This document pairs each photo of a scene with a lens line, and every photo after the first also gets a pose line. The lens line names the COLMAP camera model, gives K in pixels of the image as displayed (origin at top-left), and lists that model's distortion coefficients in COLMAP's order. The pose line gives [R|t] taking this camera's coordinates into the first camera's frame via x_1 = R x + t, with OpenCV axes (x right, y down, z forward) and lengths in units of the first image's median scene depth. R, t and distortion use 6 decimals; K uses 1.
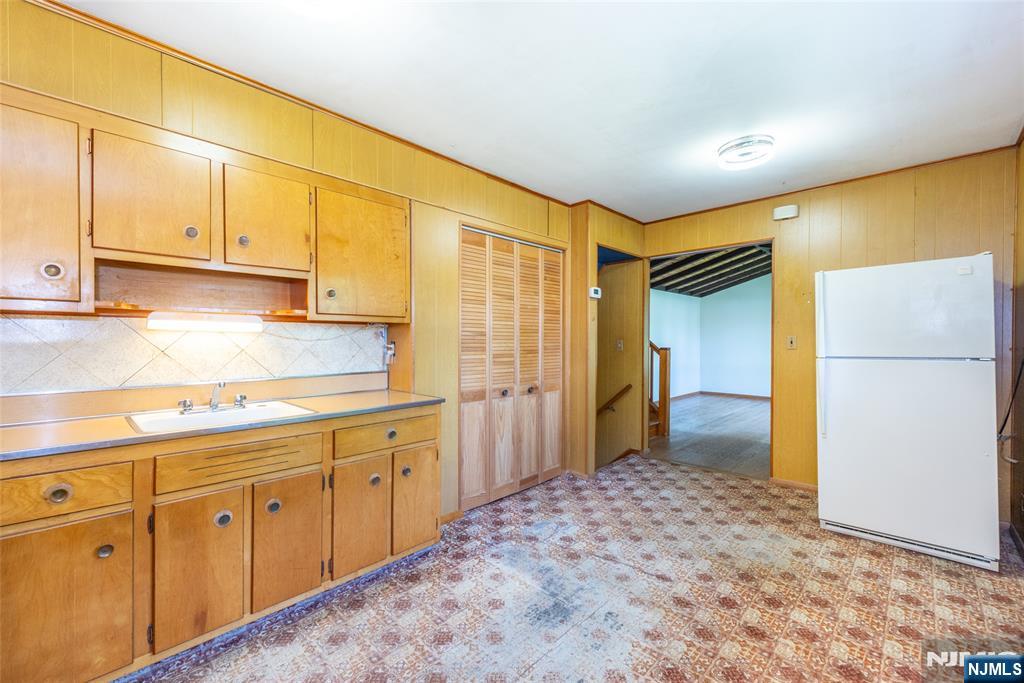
lens RADIAL K [[419.5, 0, 506.6], [0, 419.5, 344.4], [0, 0, 1]] dist [0.004707, -0.000473]
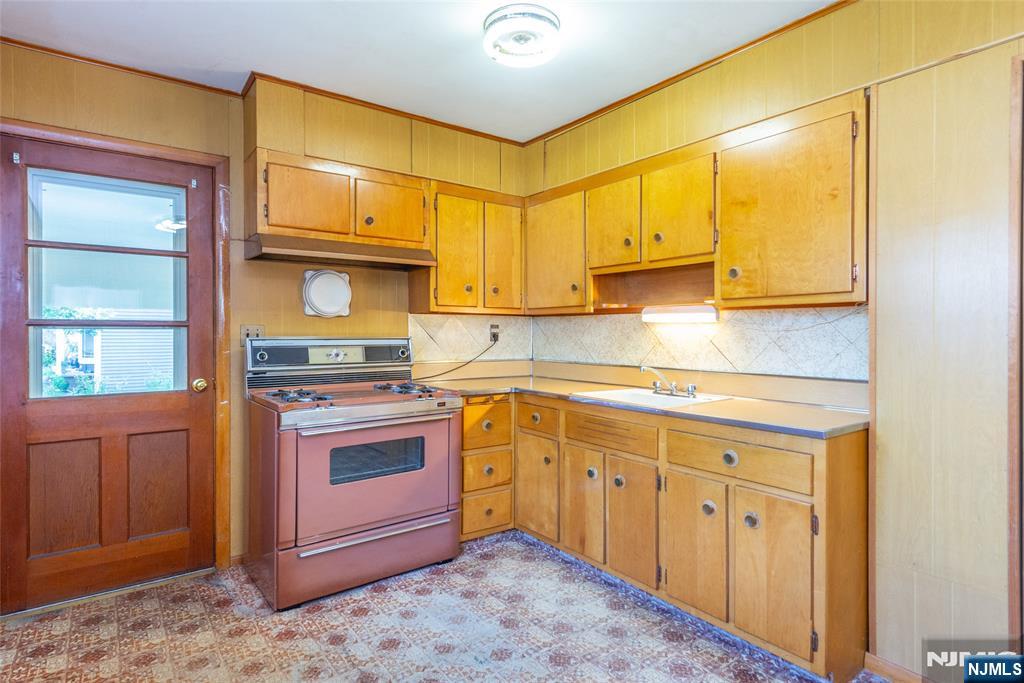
lens RADIAL K [[543.0, 0, 503.0], [0, 543.0, 336.7], [0, 0, 1]] dist [0.016283, -0.003026]
pose [[-0.171132, 0.008553, -0.985211, 0.868429], [-0.007433, 0.999923, 0.009971, -0.006225], [0.985220, 0.009029, -0.171055, 0.912228]]
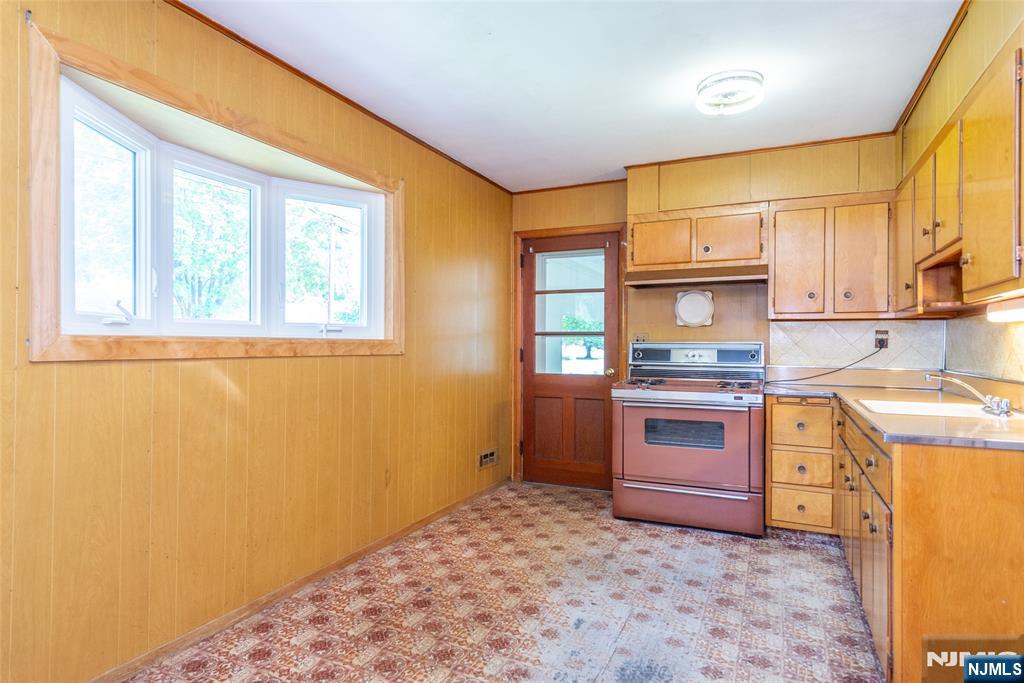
lens RADIAL K [[559.6, 0, 505.8], [0, 559.6, 345.8], [0, 0, 1]] dist [0.003819, 0.000147]
pose [[-0.948142, -0.002735, -0.317834, 0.716490], [-0.006137, 0.999934, 0.009703, 0.014059], [0.317787, 0.011150, -0.948097, 2.007577]]
